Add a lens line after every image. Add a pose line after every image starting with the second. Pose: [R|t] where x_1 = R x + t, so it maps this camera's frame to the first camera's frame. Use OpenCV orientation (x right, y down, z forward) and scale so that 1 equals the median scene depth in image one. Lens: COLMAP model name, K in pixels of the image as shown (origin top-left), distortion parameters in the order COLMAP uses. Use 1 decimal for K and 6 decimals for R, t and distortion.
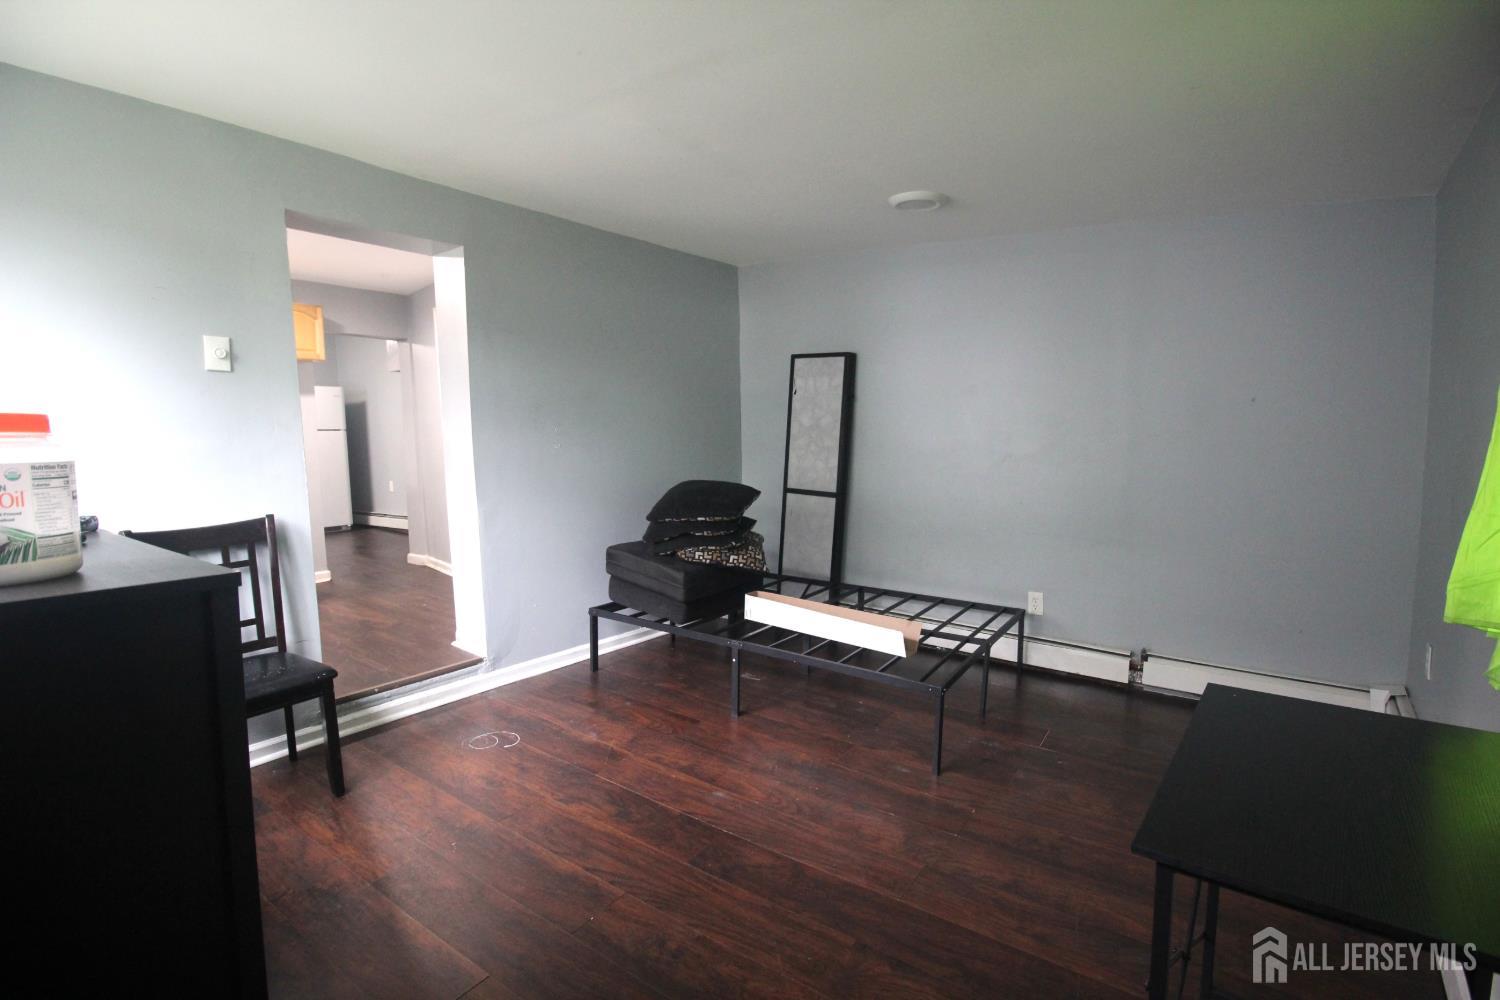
lens RADIAL K [[694.3, 0, 738.3], [0, 694.3, 502.2], [0, 0, 1]] dist [-0.000155, -0.013062]
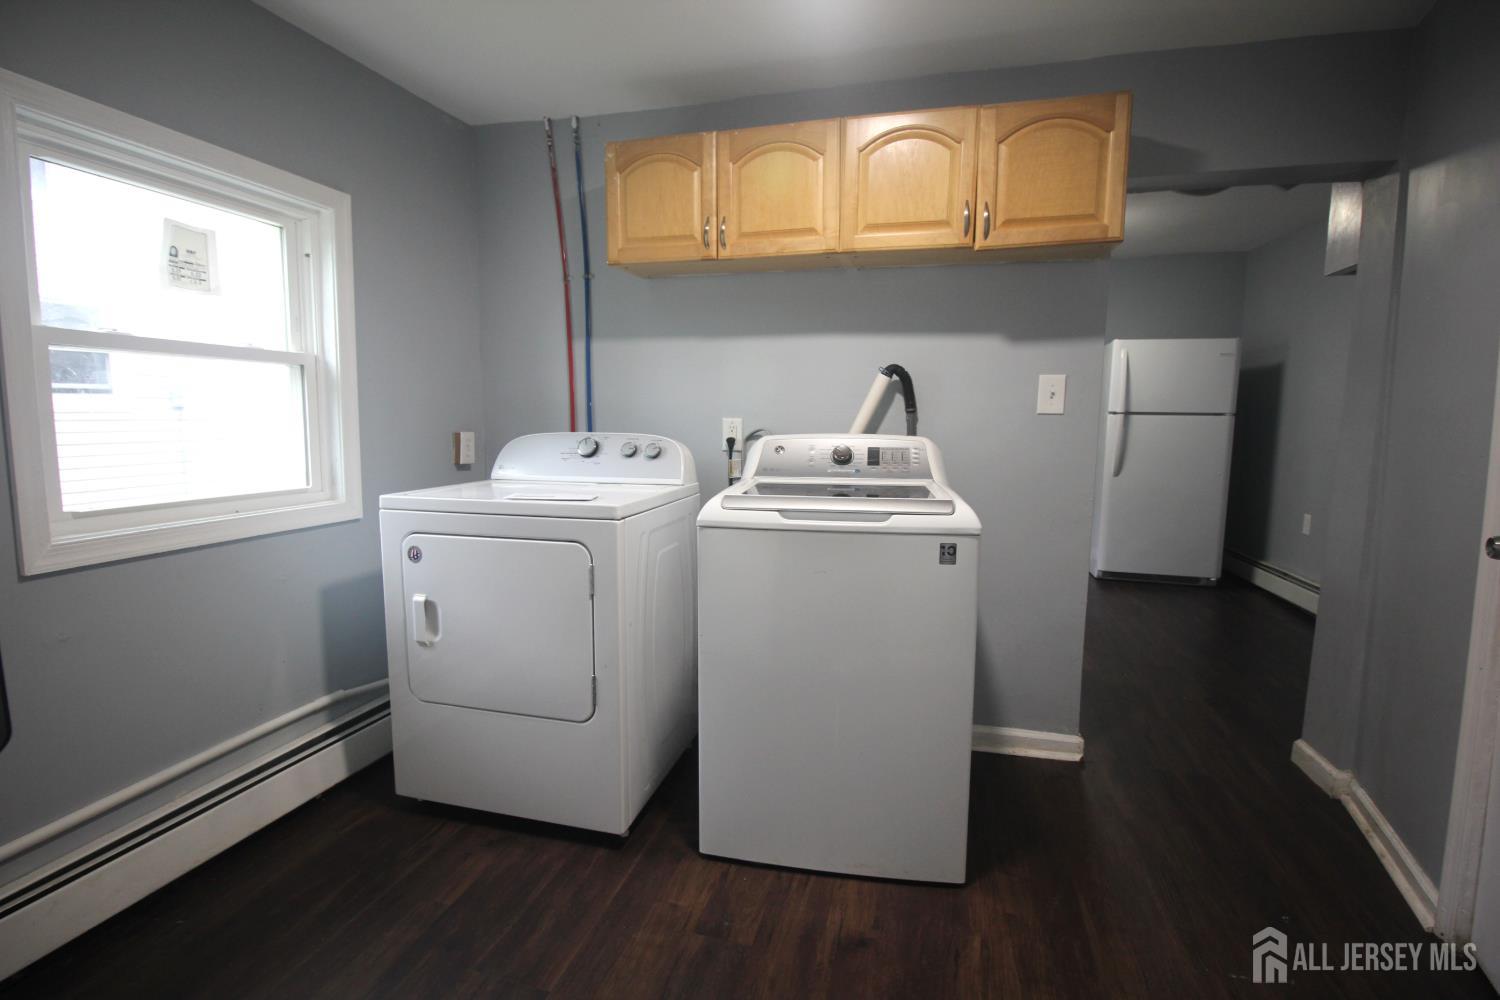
lens RADIAL K [[694.3, 0, 738.3], [0, 694.3, 502.2], [0, 0, 1]] dist [-0.000155, -0.013062]
pose [[0.375865, 0.129962, -0.917516, -0.365357], [-0.101294, 0.989946, 0.098726, -0.092683], [0.921122, 0.055831, 0.385250, 0.792078]]
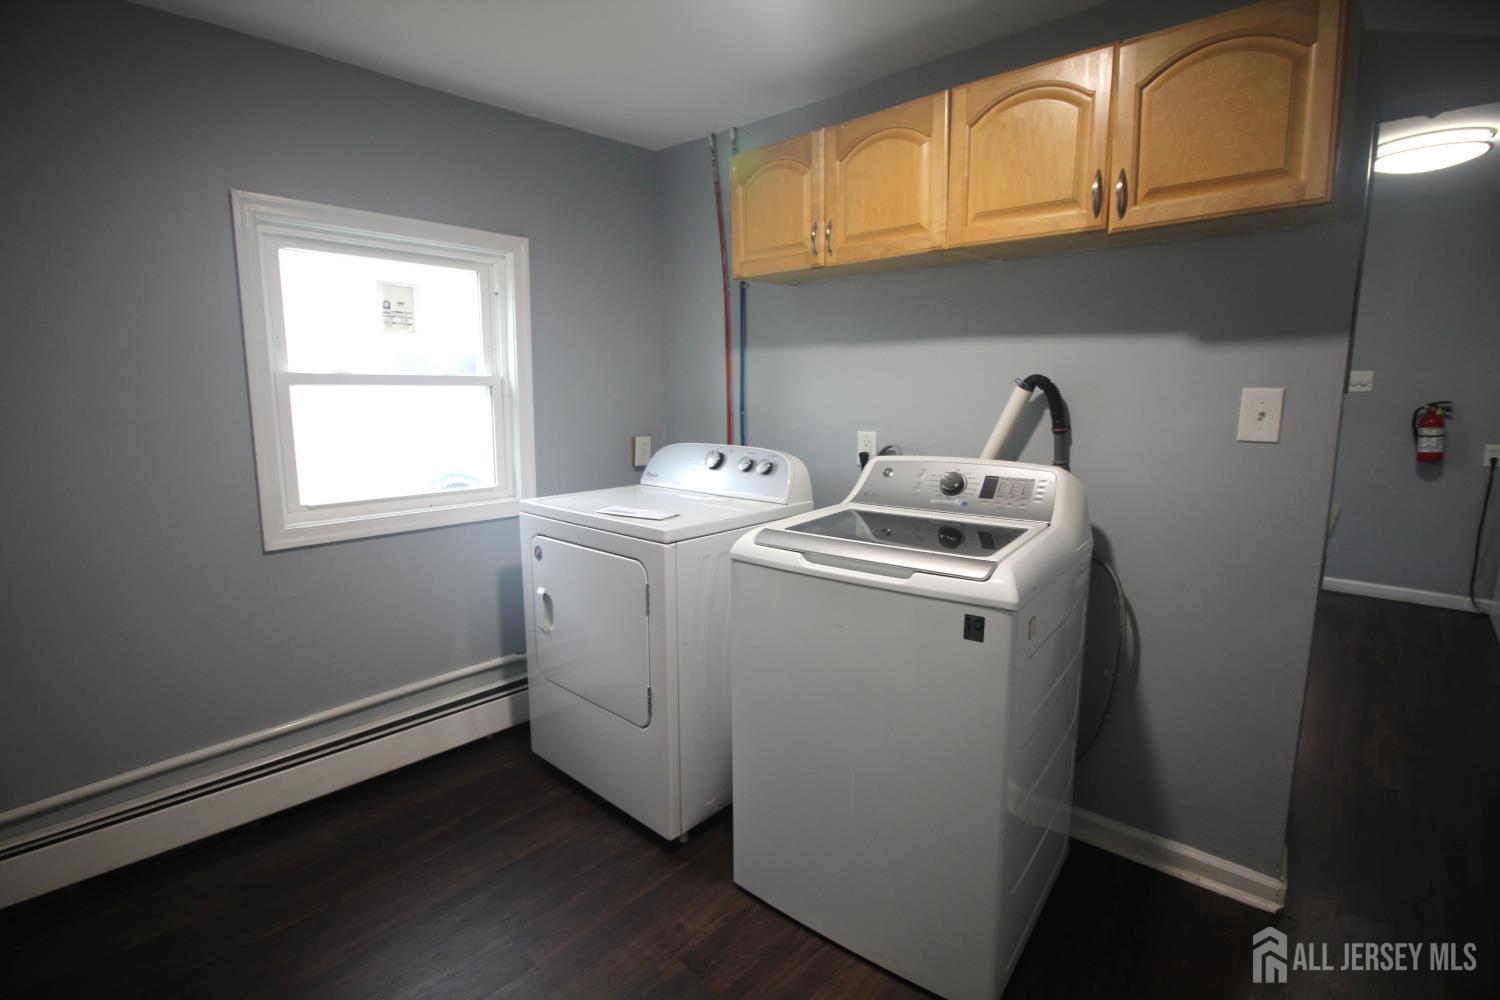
lens RADIAL K [[694.3, 0, 738.3], [0, 694.3, 502.2], [0, 0, 1]] dist [-0.000155, -0.013062]
pose [[-0.093058, 0.176009, -0.979980, -0.361860], [-0.094615, 0.978234, 0.184680, -0.143030], [0.991155, 0.109907, -0.074379, 0.962491]]
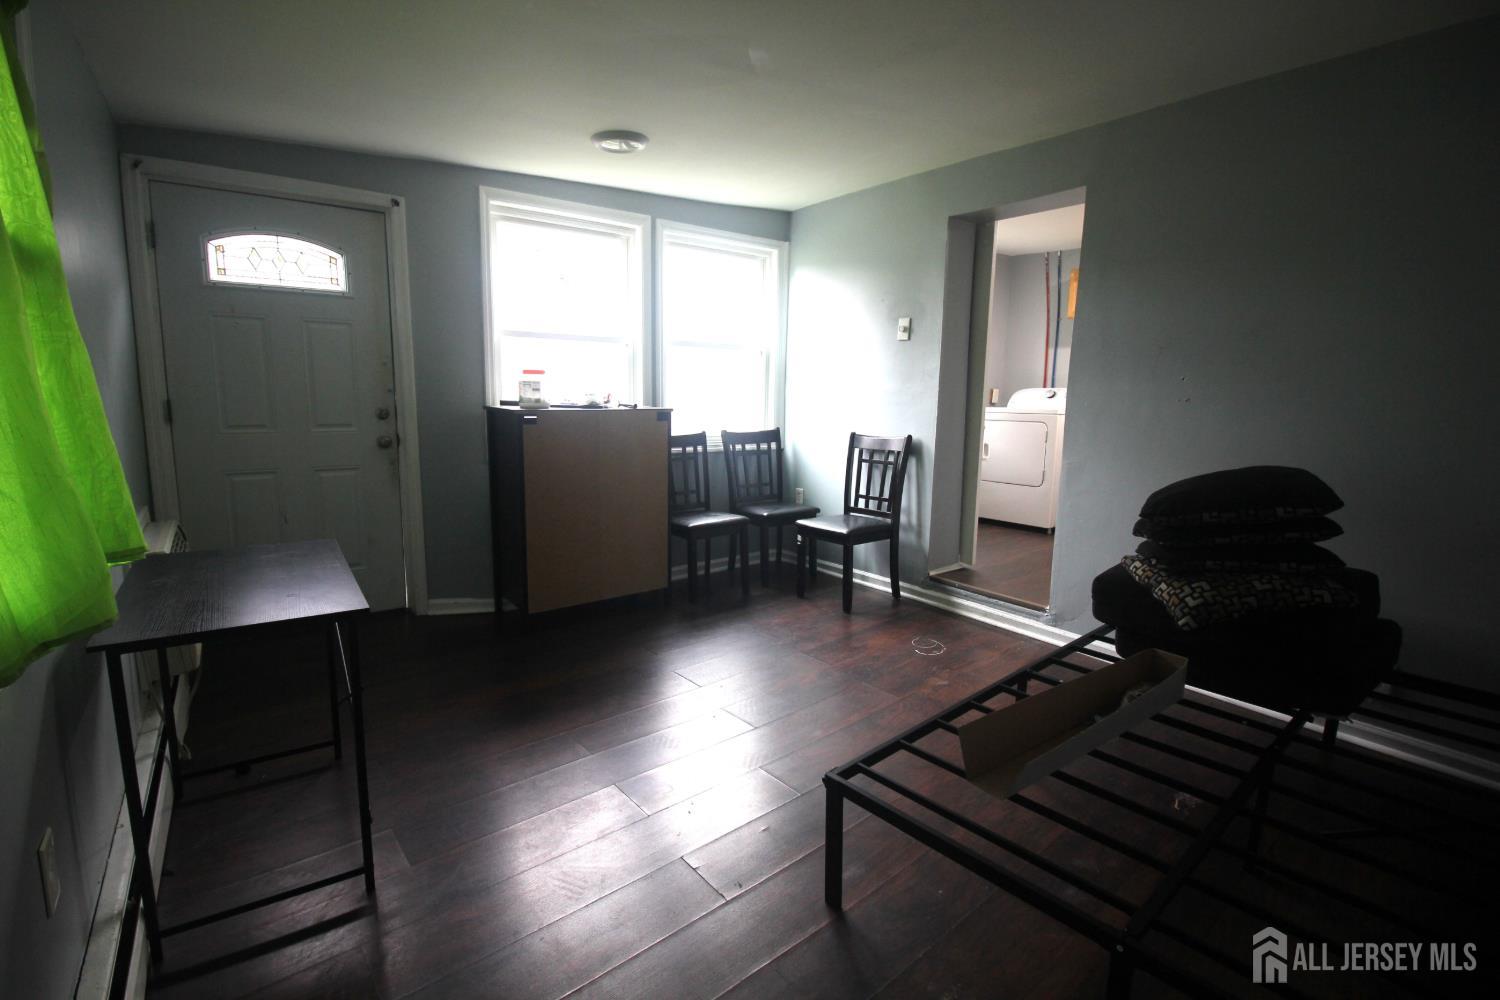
lens RADIAL K [[694.3, 0, 738.3], [0, 694.3, 502.2], [0, 0, 1]] dist [-0.000155, -0.013062]
pose [[-0.251306, 0.159389, -0.954694, 0.558561], [-0.105975, 0.975887, 0.190823, -0.056319], [0.962089, 0.149129, -0.228355, 0.646498]]
